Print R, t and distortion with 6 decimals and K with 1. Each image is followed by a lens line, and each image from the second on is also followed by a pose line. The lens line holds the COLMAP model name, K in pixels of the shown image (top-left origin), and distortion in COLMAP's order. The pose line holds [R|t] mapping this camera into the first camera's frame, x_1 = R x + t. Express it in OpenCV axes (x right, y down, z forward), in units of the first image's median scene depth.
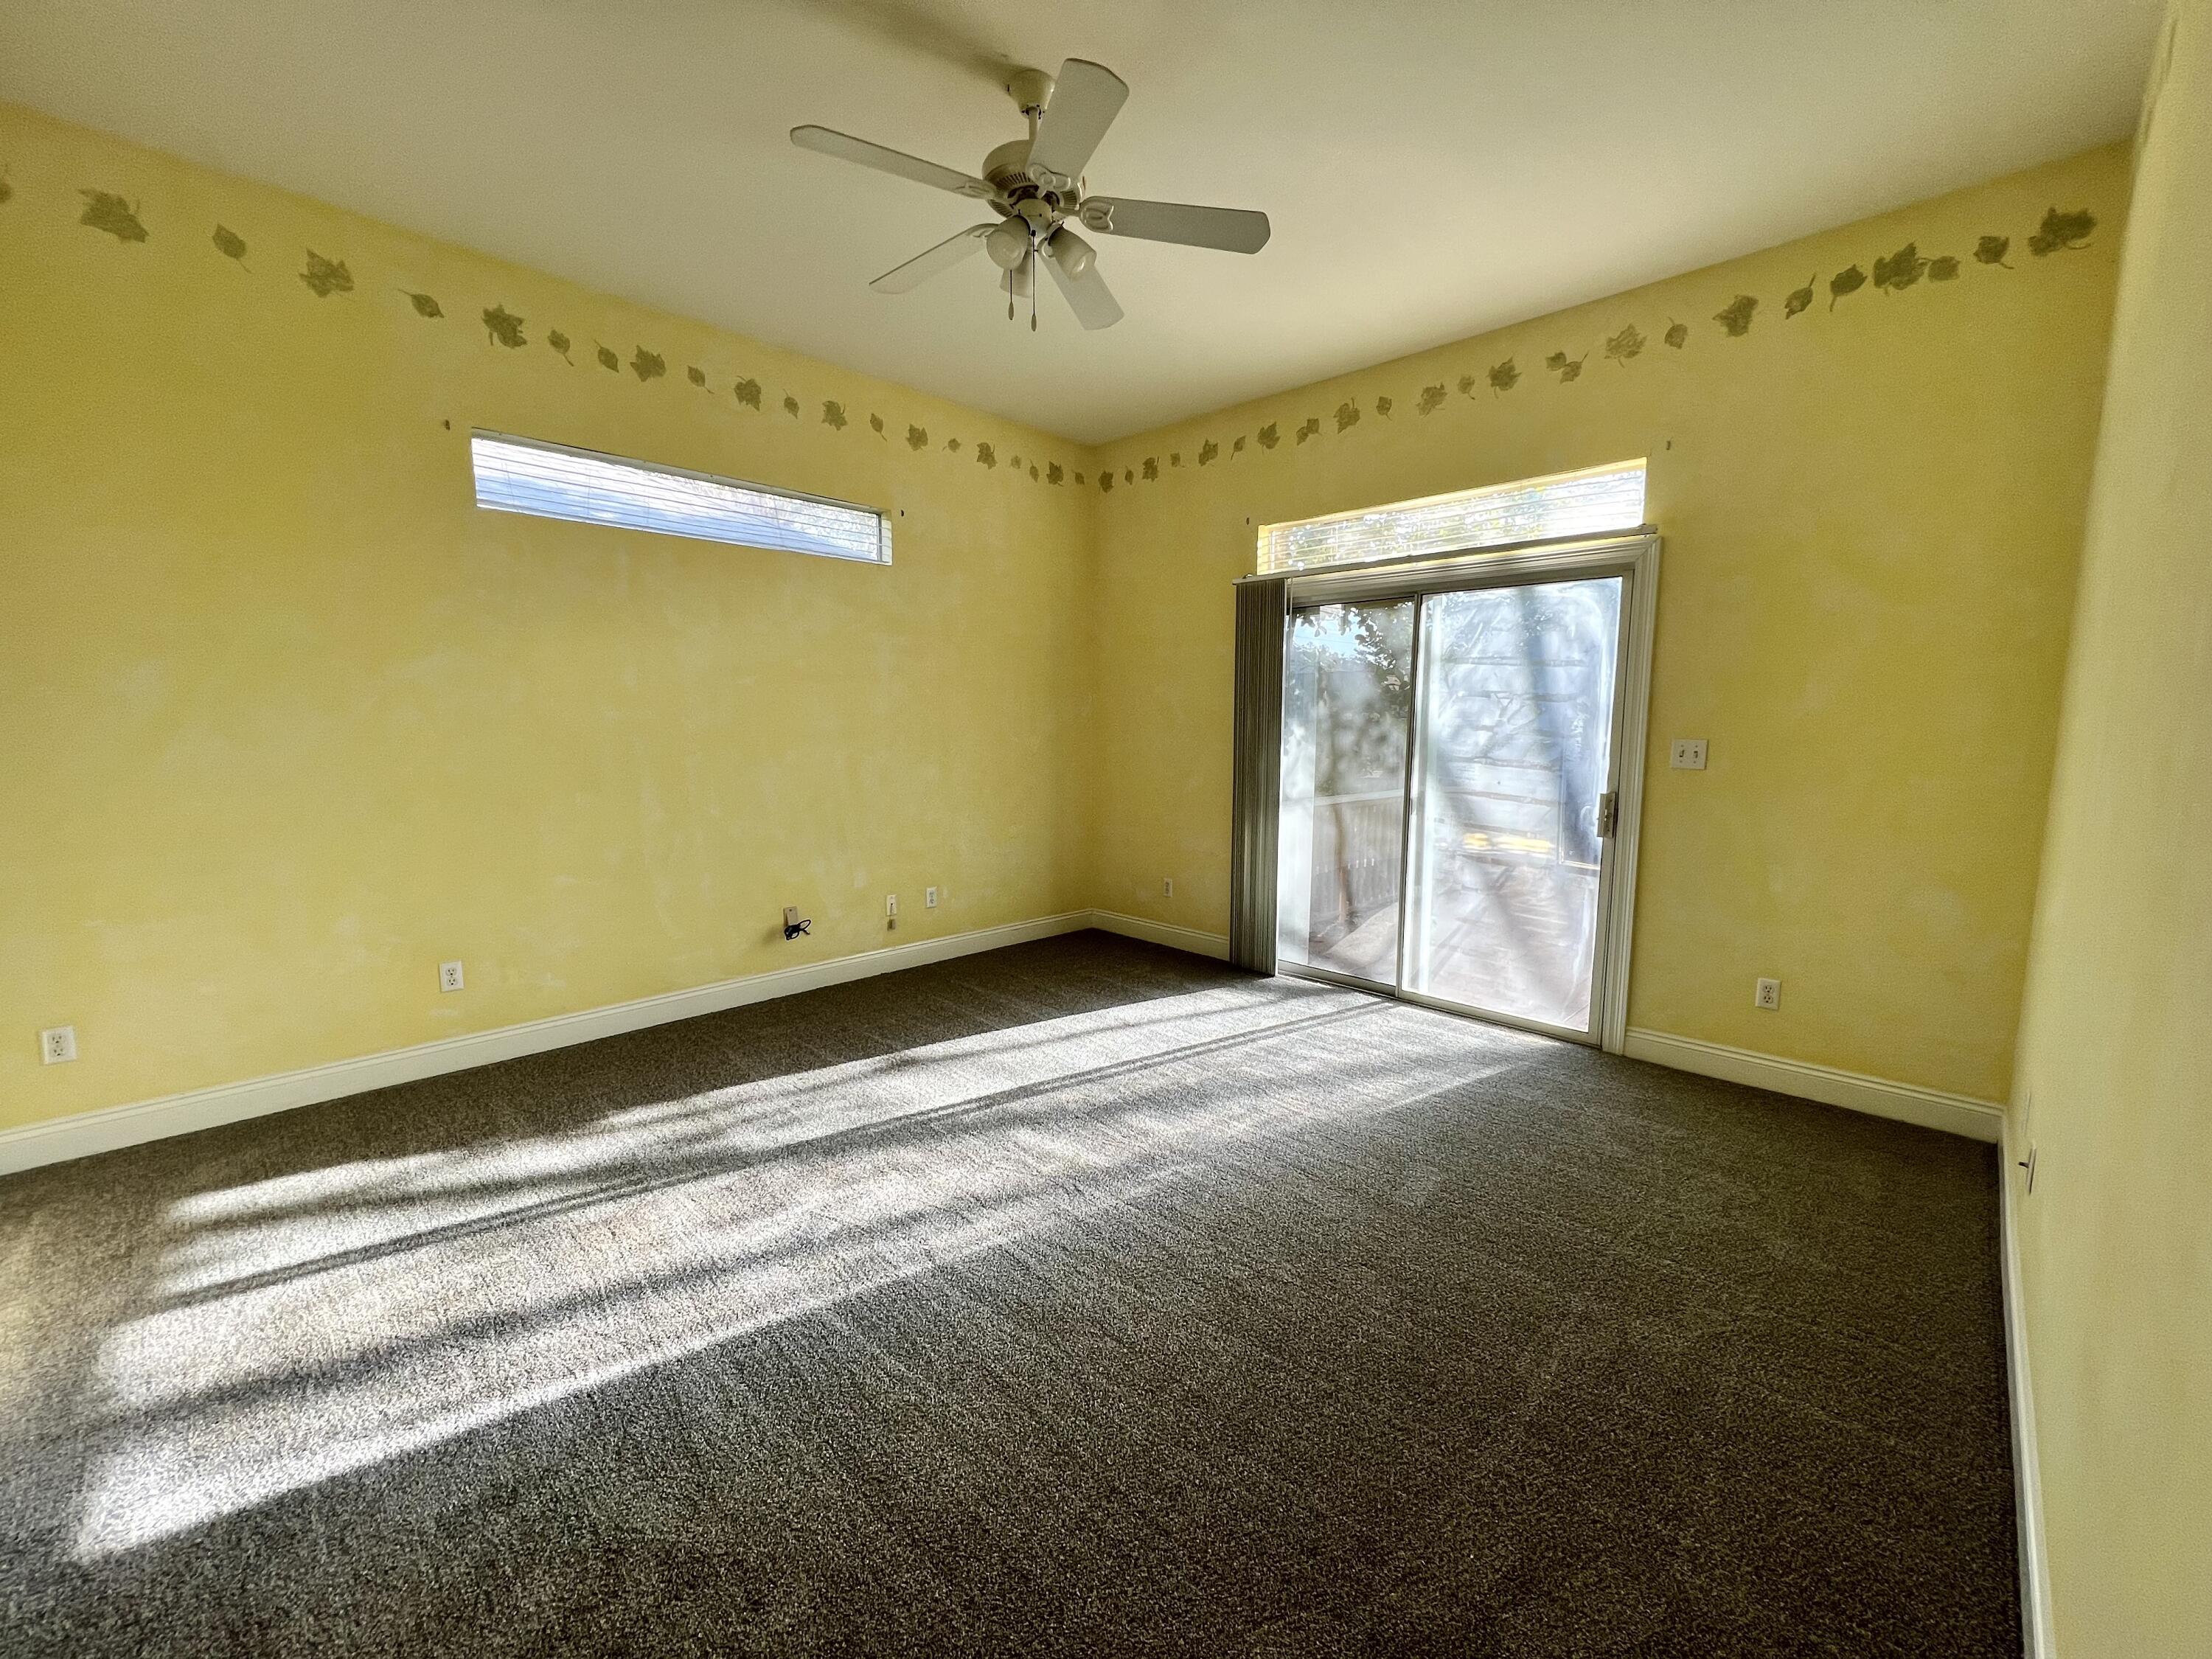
lens RADIAL K [[883.6, 0, 1100.1], [0, 883.6, 788.8], [0, 0, 1]] dist [-0.001969, 0.000565]
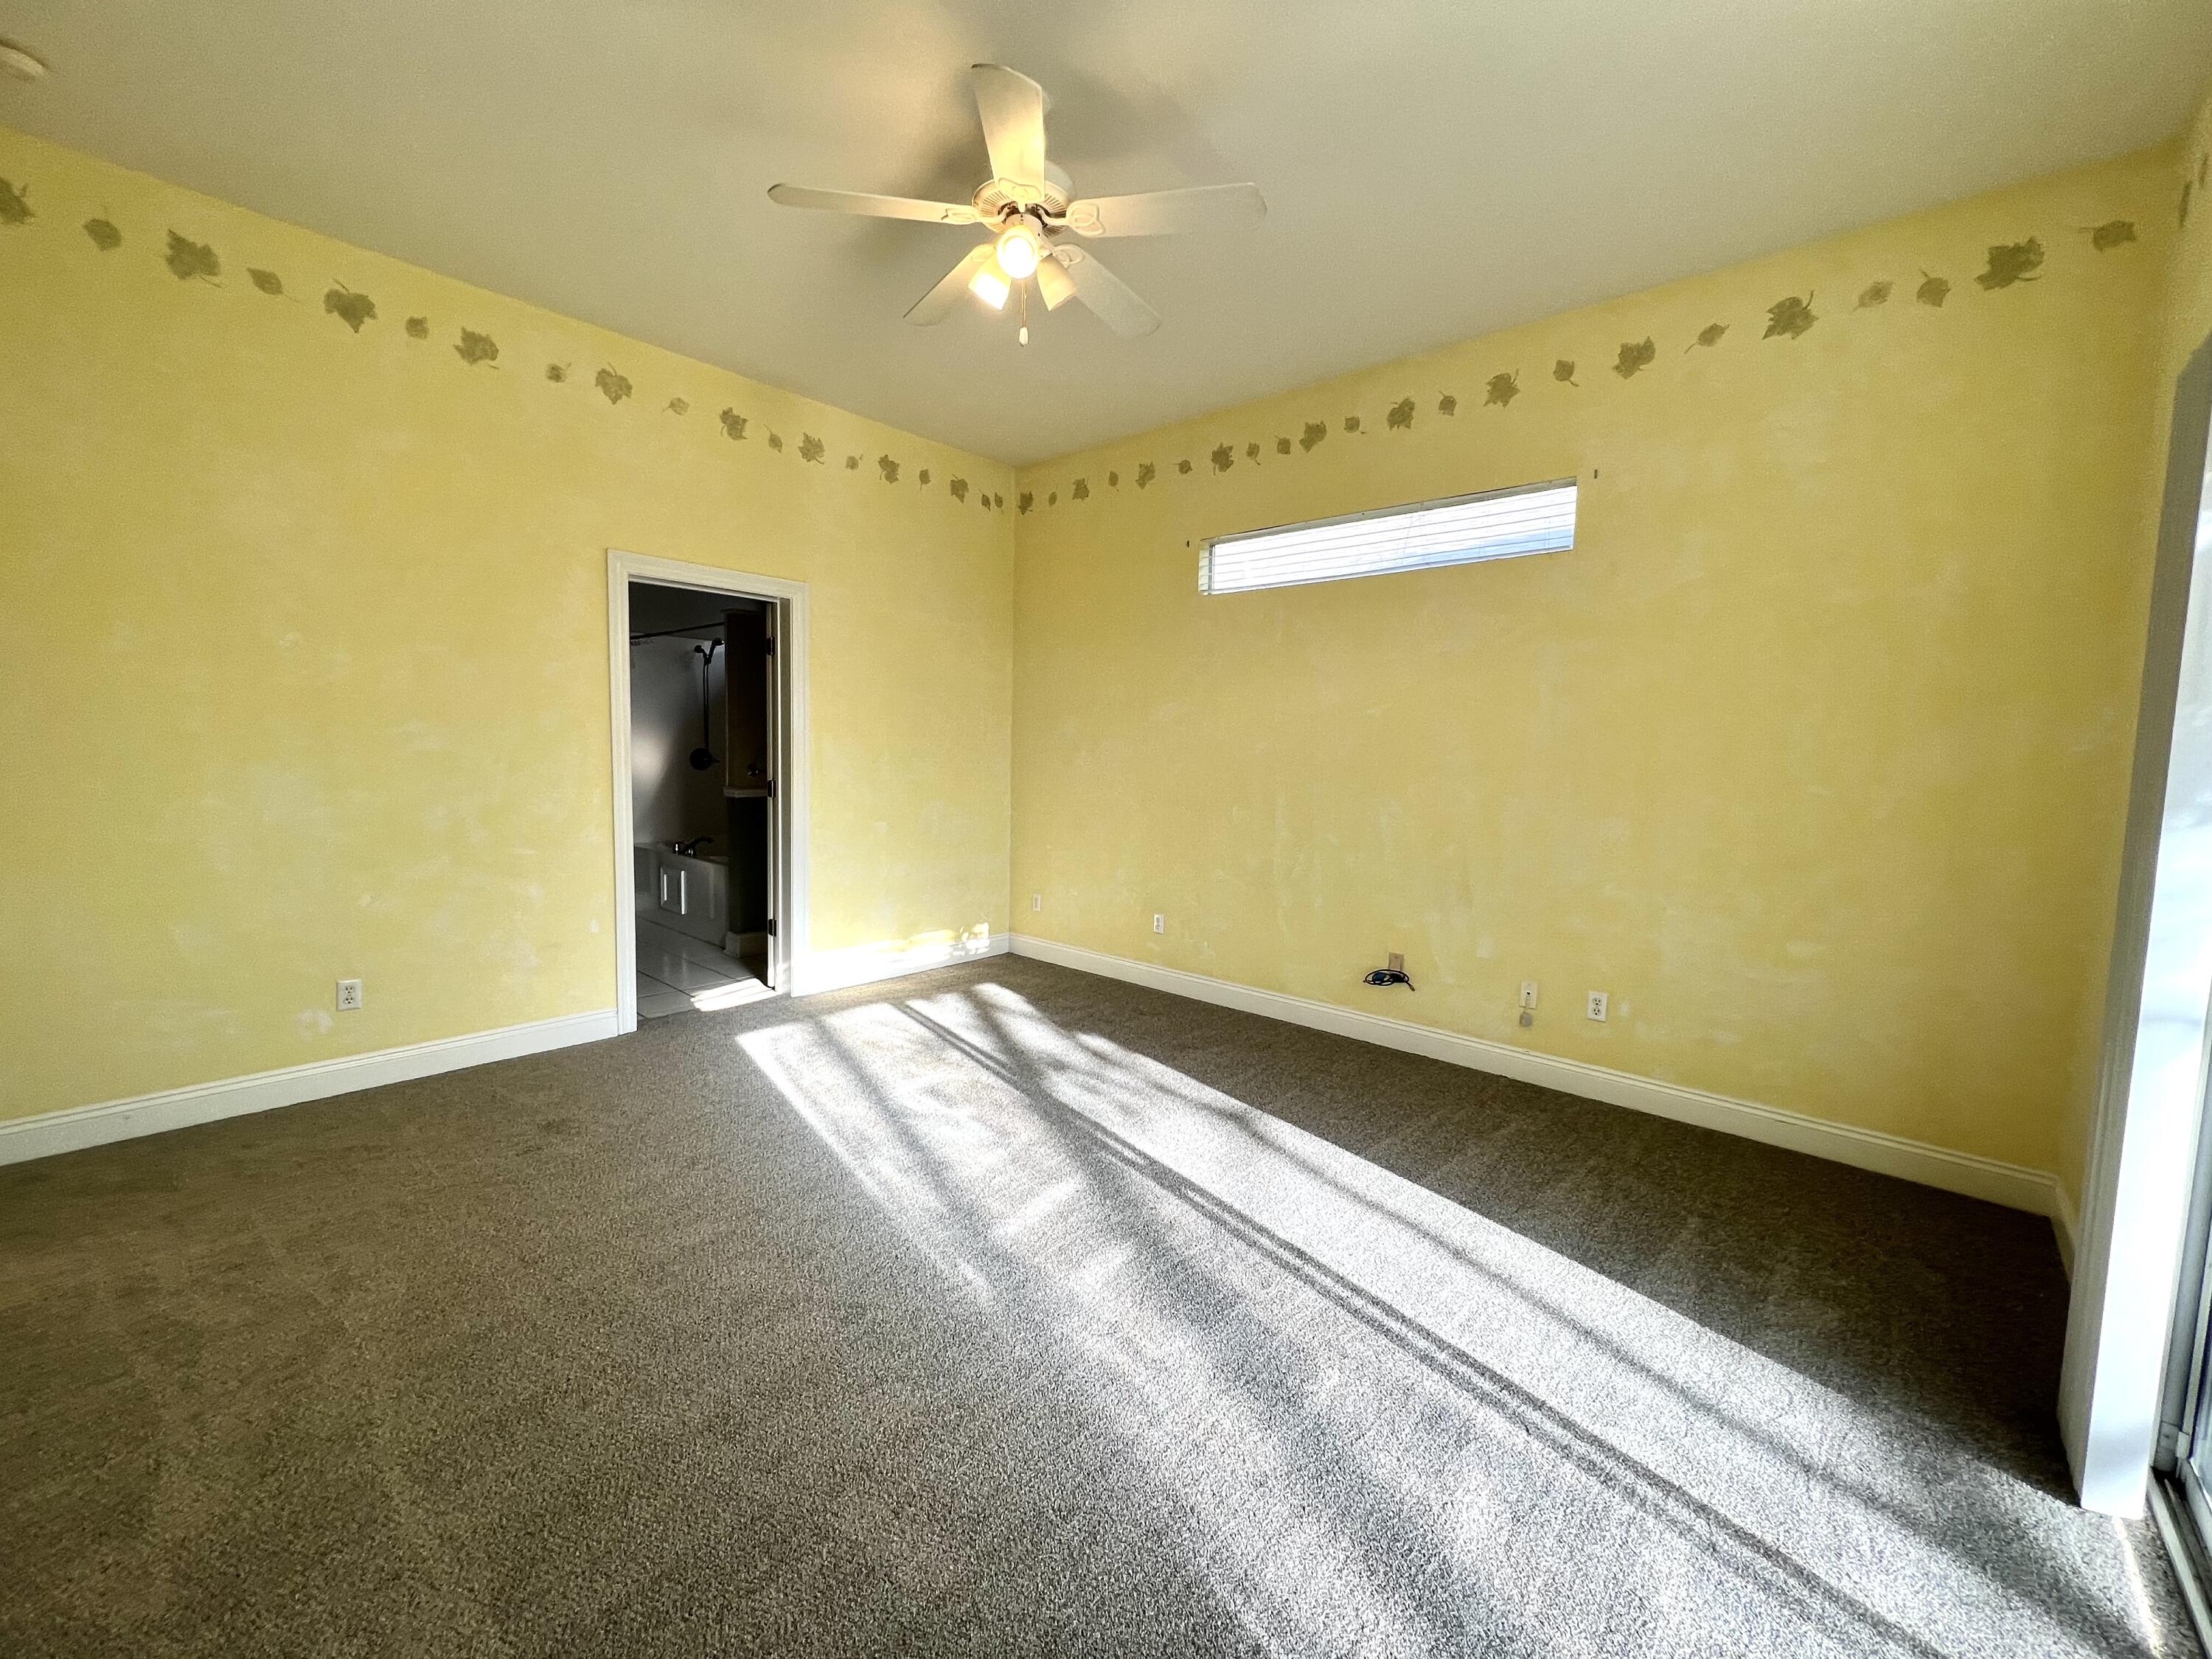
lens RADIAL K [[883.6, 0, 1090.5], [0, 883.6, 777.6], [0, 0, 1]] dist [-0.001969, 0.000565]
pose [[0.045063, 0.025641, -0.998655, 0.648378], [-0.102703, 0.994492, 0.020900, -0.040600], [0.993691, 0.101623, 0.047448, 0.744383]]
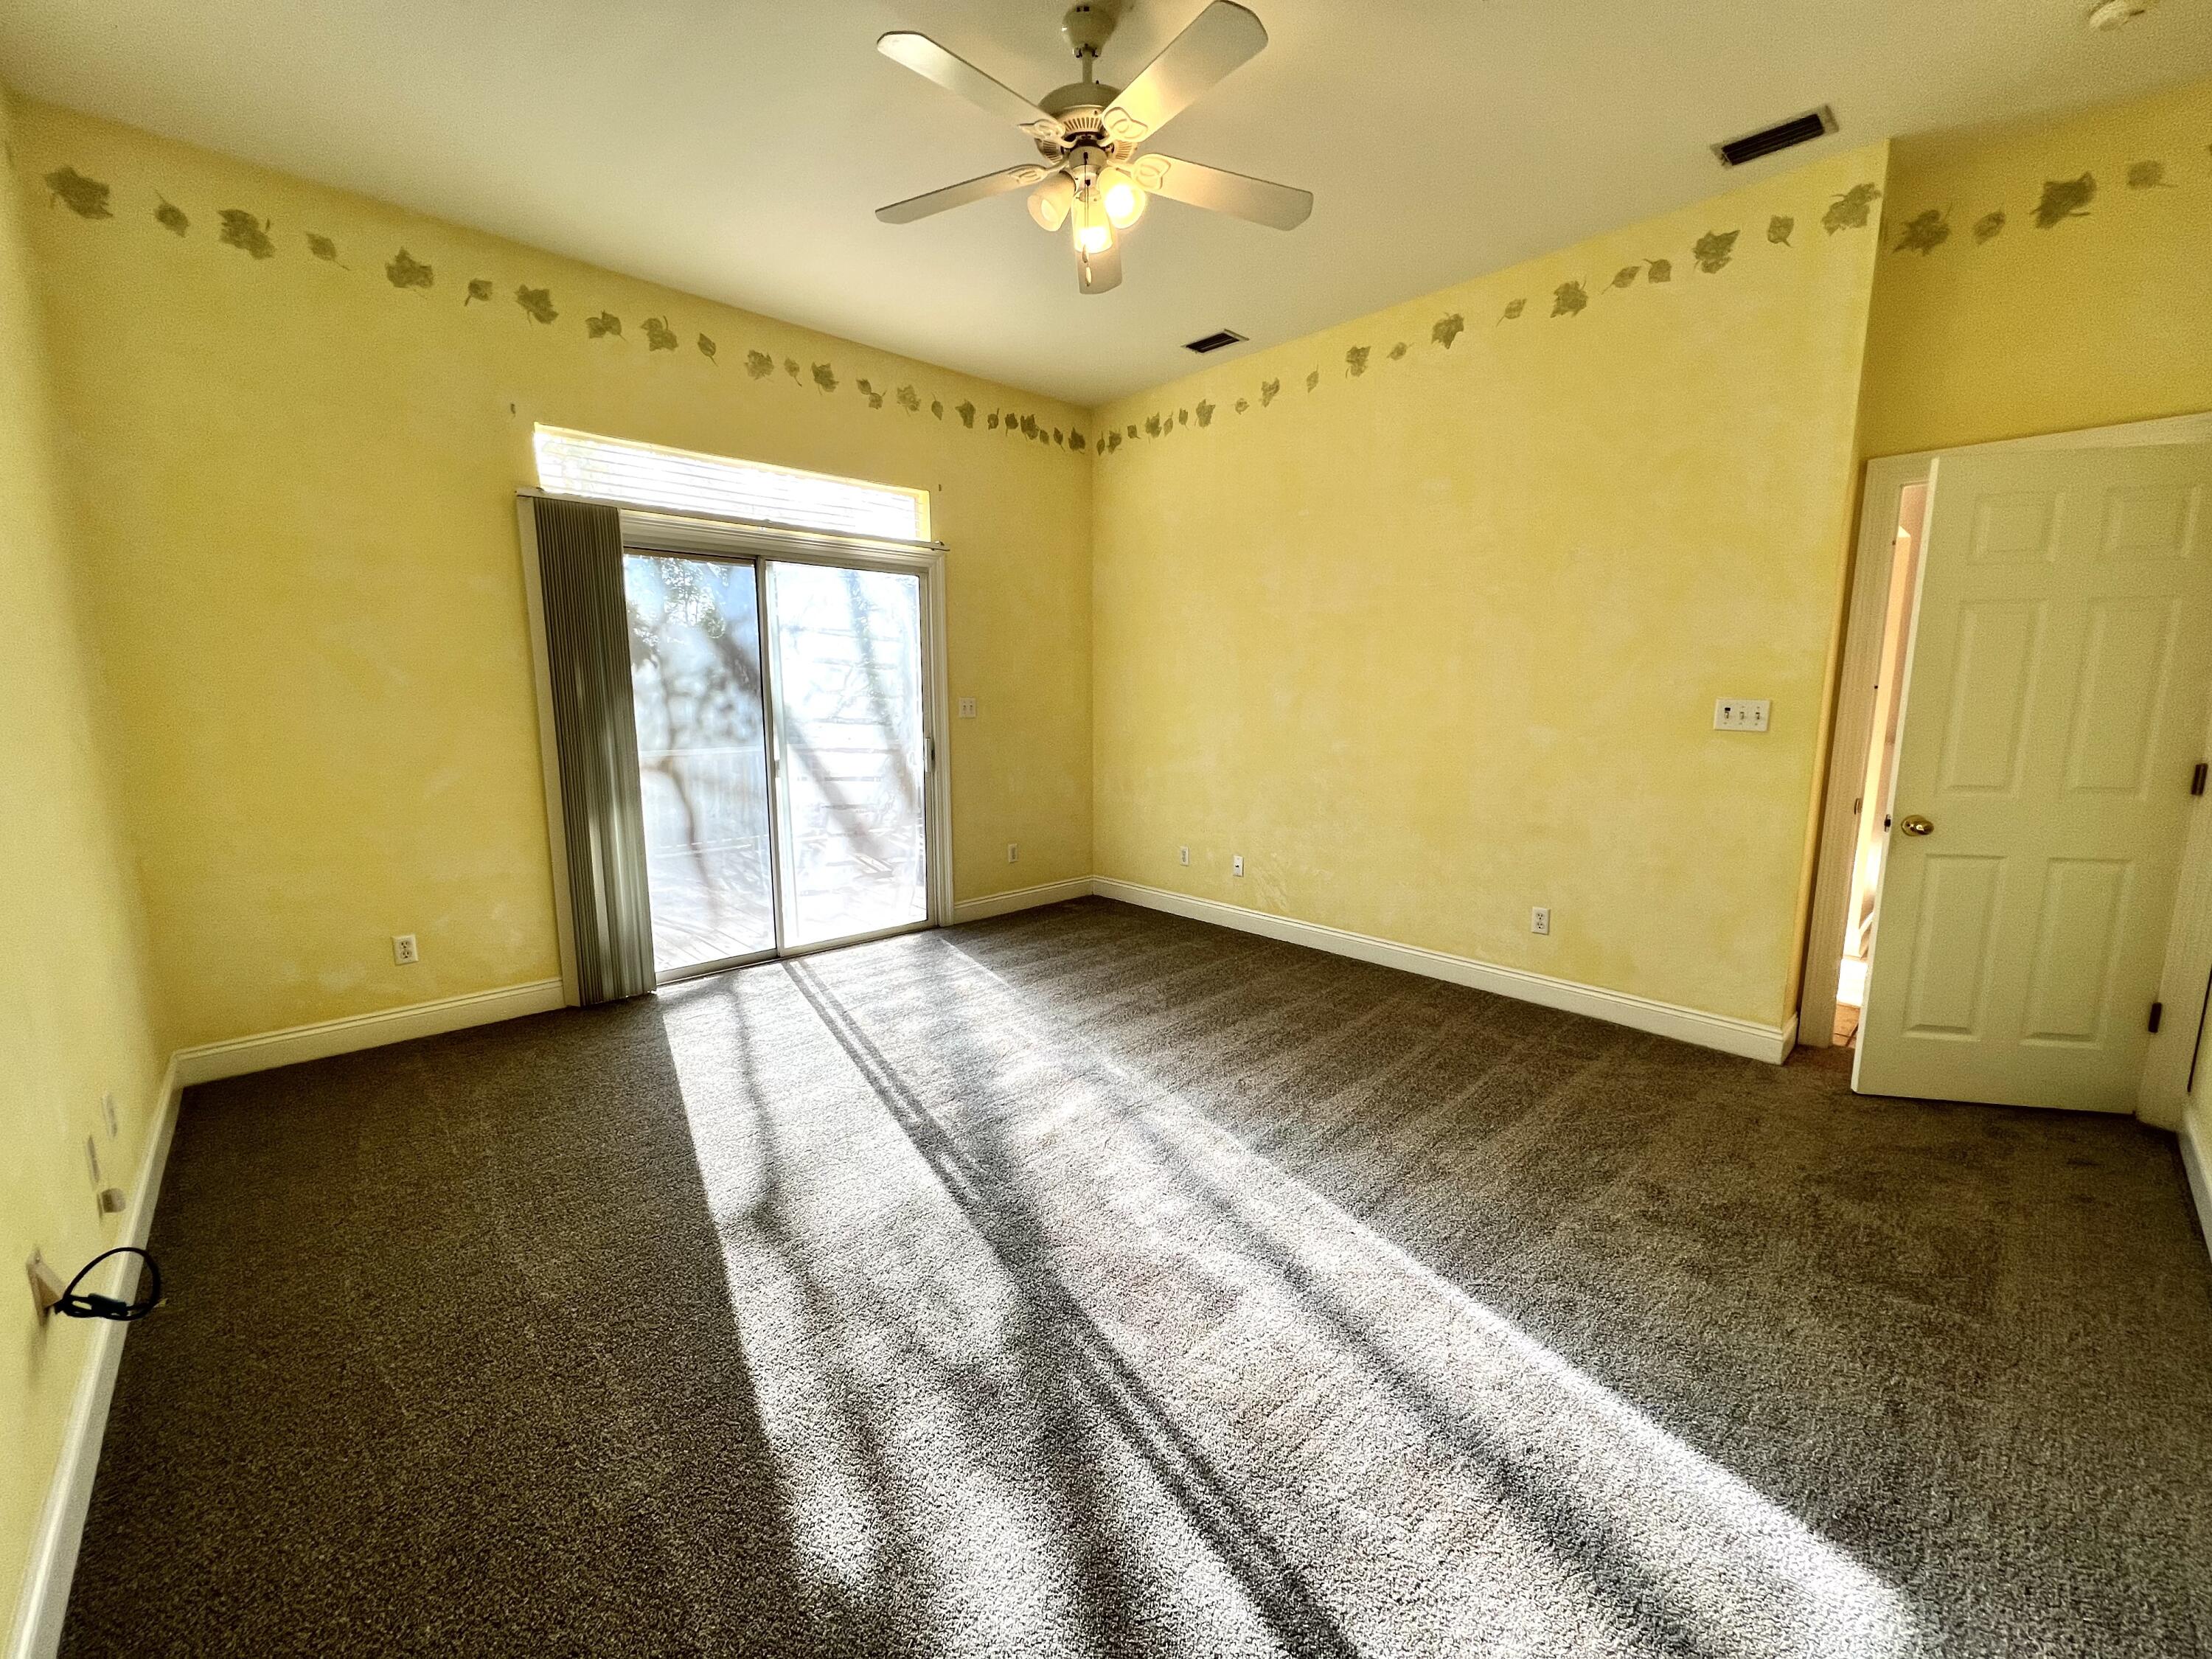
lens RADIAL K [[883.6, 0, 1101.6], [0, 883.6, 827.6], [0, 0, 1]] dist [-0.001969, 0.000565]
pose [[0.031033, -0.150530, 0.988118, -0.772270], [0.091778, 0.984847, 0.147149, -0.036254], [-0.995296, 0.086121, 0.044378, 0.681773]]
